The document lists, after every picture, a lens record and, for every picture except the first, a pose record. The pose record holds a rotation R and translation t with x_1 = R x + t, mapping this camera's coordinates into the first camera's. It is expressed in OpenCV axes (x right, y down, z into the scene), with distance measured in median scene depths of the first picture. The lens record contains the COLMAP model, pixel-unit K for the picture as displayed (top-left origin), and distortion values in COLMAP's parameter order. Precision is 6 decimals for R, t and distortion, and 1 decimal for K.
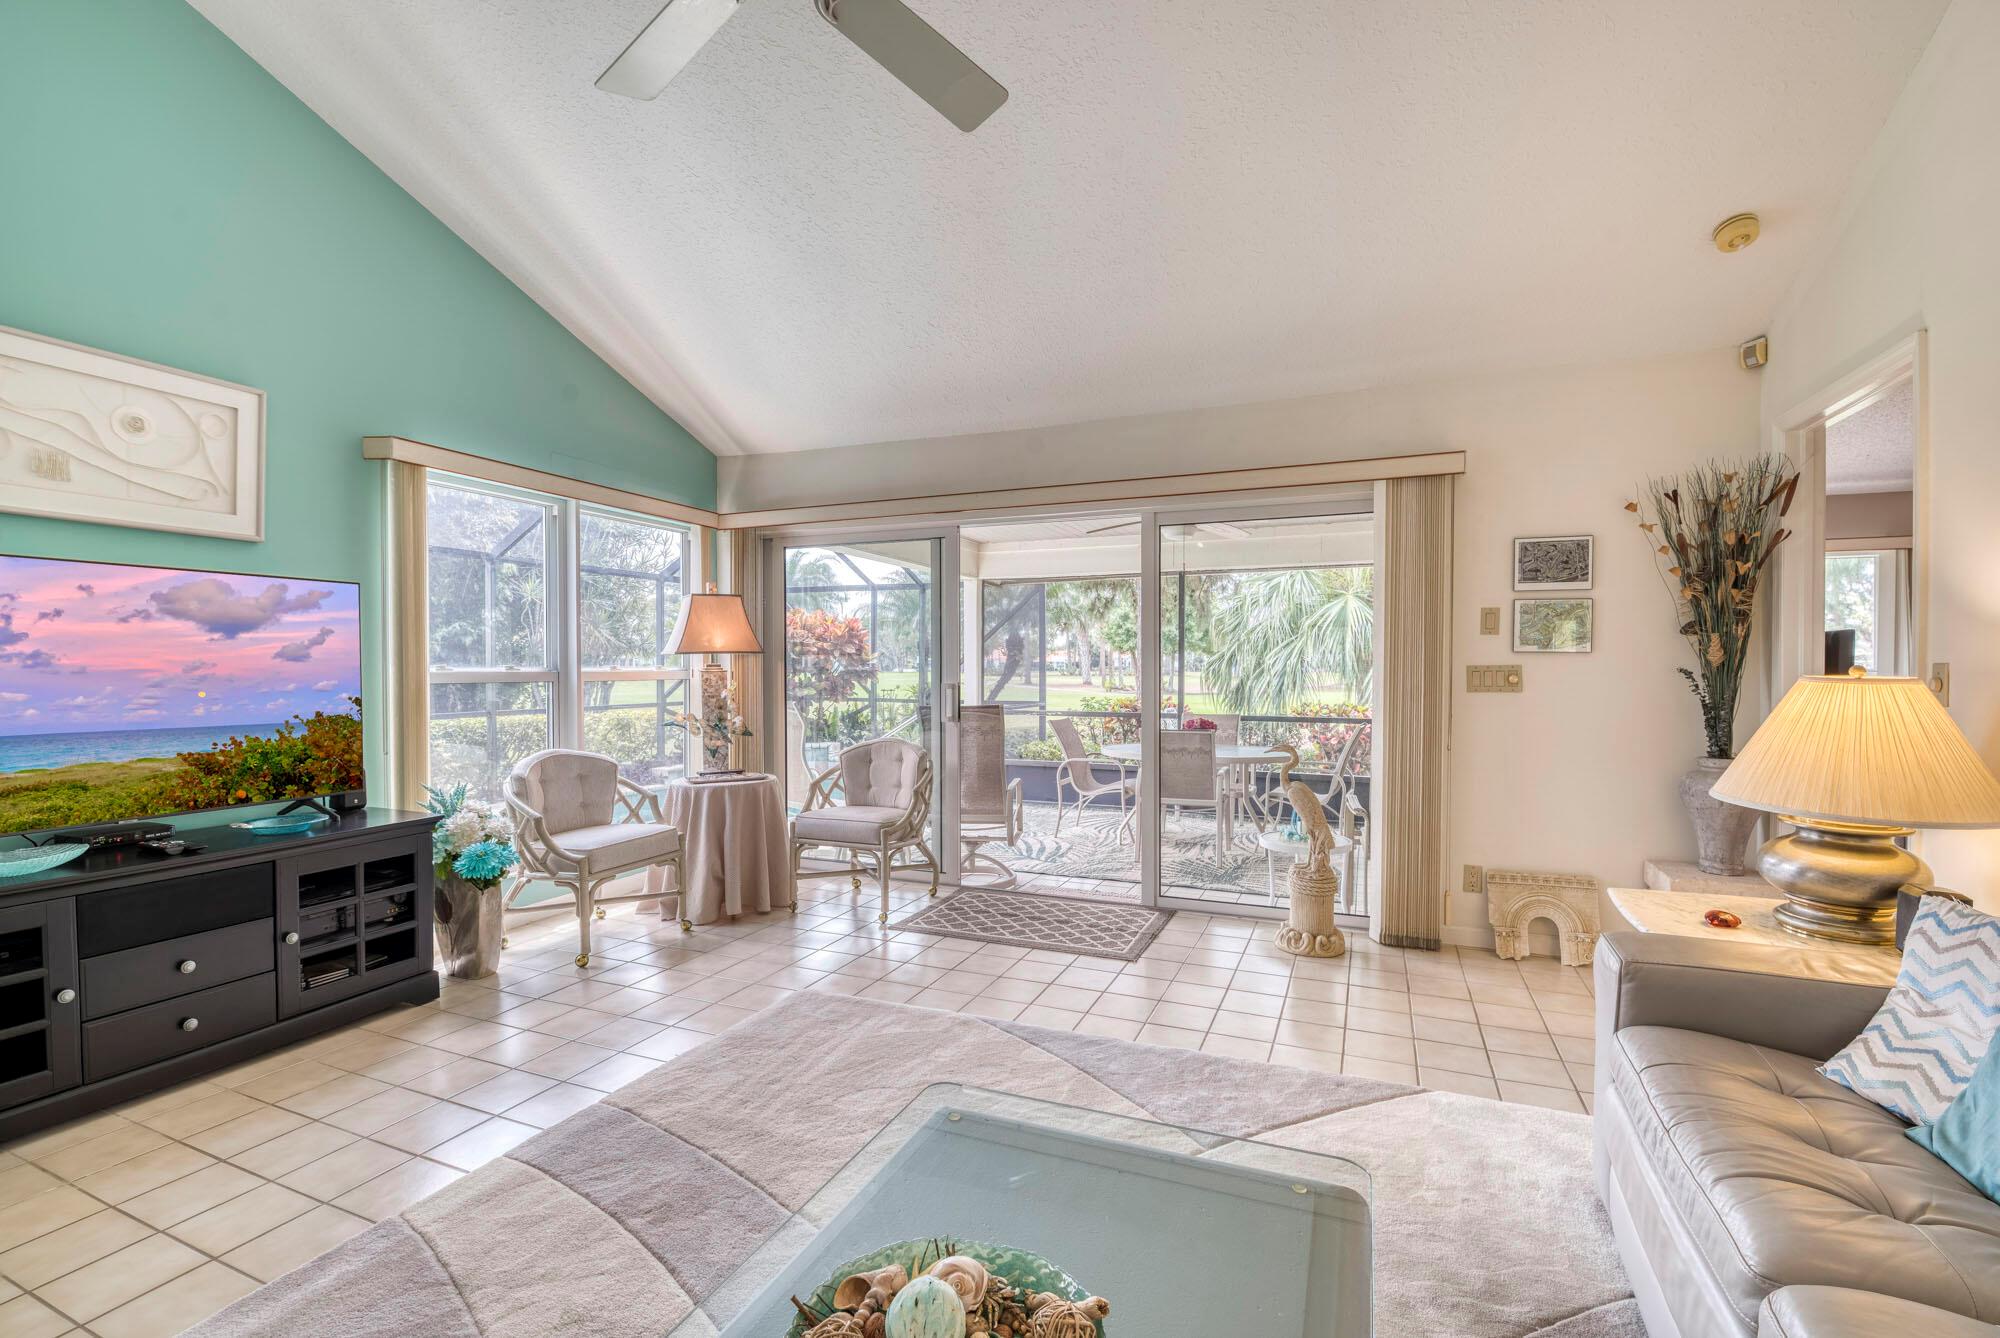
lens RADIAL K [[861.9, 0, 1022.1], [0, 861.9, 680.2], [0, 0, 1]] dist [-0.000770, -0.009836]
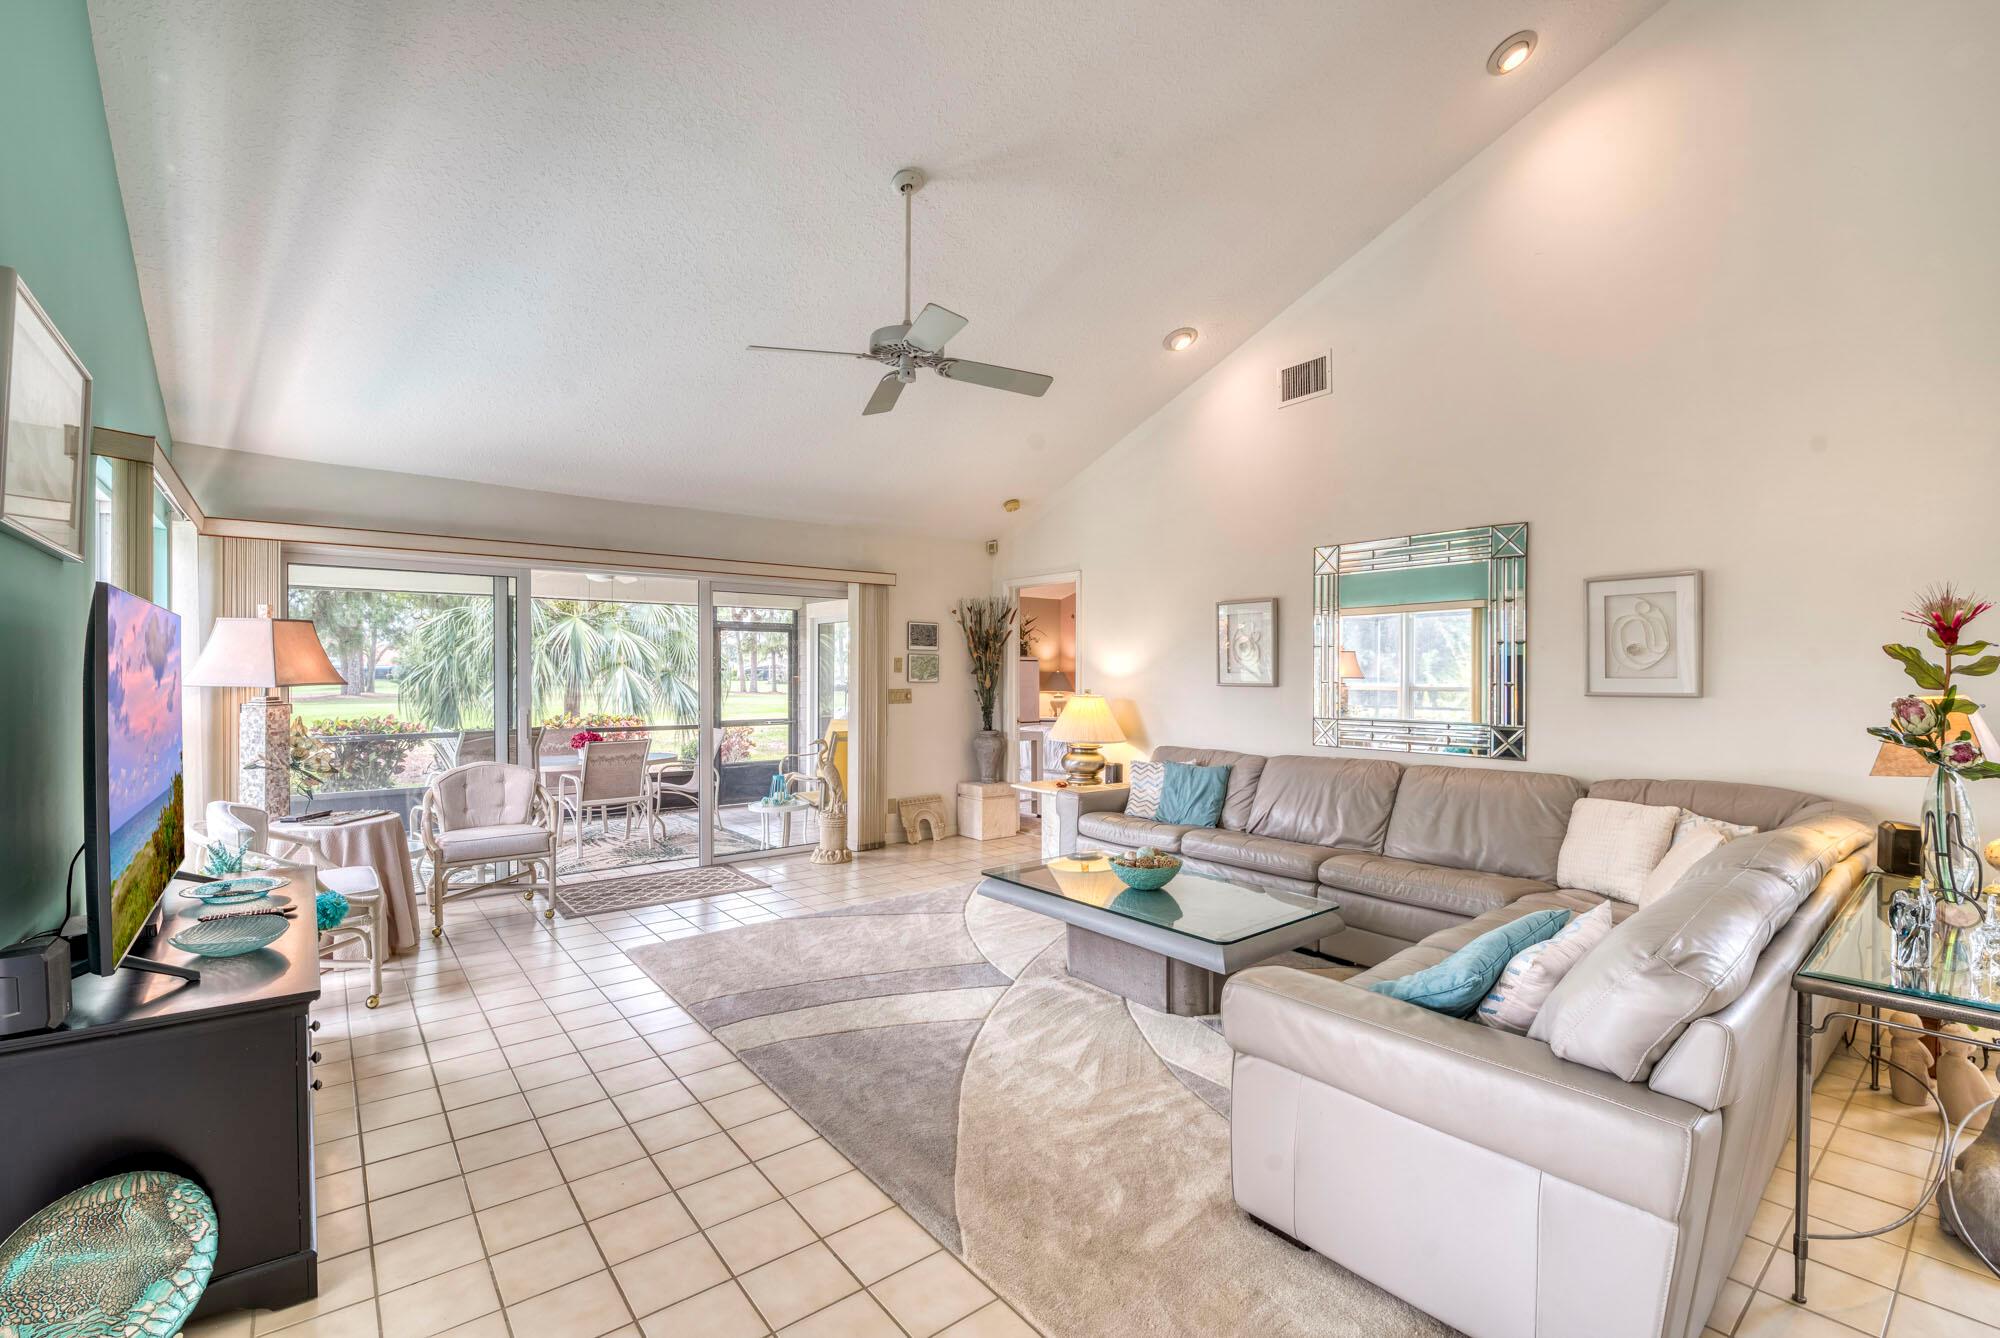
lens RADIAL K [[861.9, 0, 1022.1], [0, 861.9, 680.2], [0, 0, 1]] dist [-0.000770, -0.009836]
pose [[0.480851, -0.006774, 0.876776, -1.041679], [0.011586, 0.999932, 0.001372, -0.038956], [-0.876726, 0.009499, 0.480897, -0.137146]]
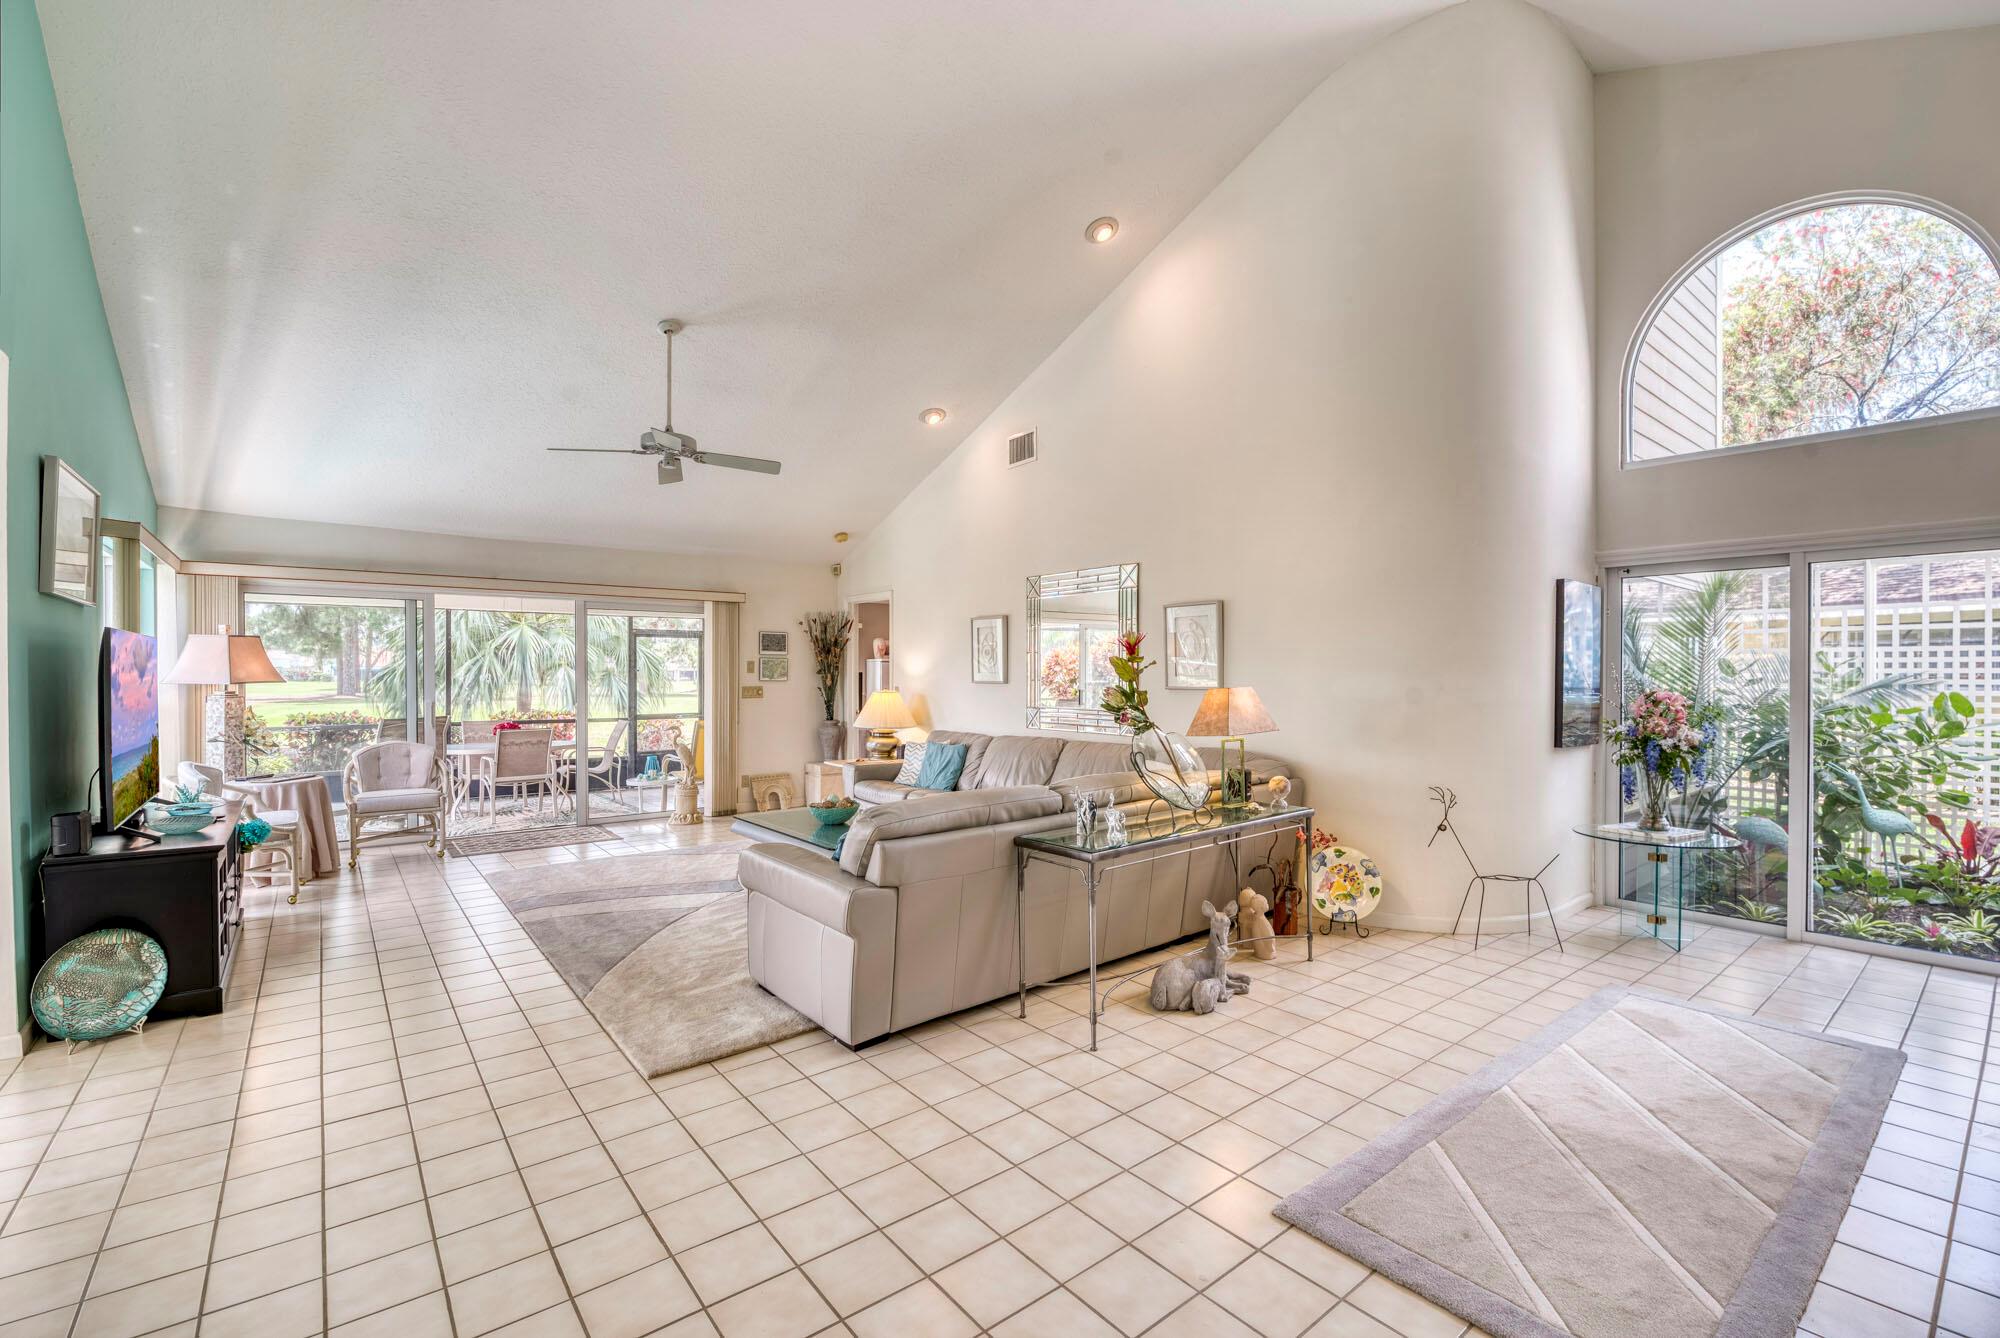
lens RADIAL K [[855.7, 0, 1015.7], [0, 855.7, 681.8], [0, 0, 1]] dist [0.001906, -0.010958]
pose [[0.483708, -0.009321, 0.875180, -1.202207], [0.012902, 0.999911, 0.003519, -0.030562], [-0.875134, 0.009589, 0.483785, -0.776049]]
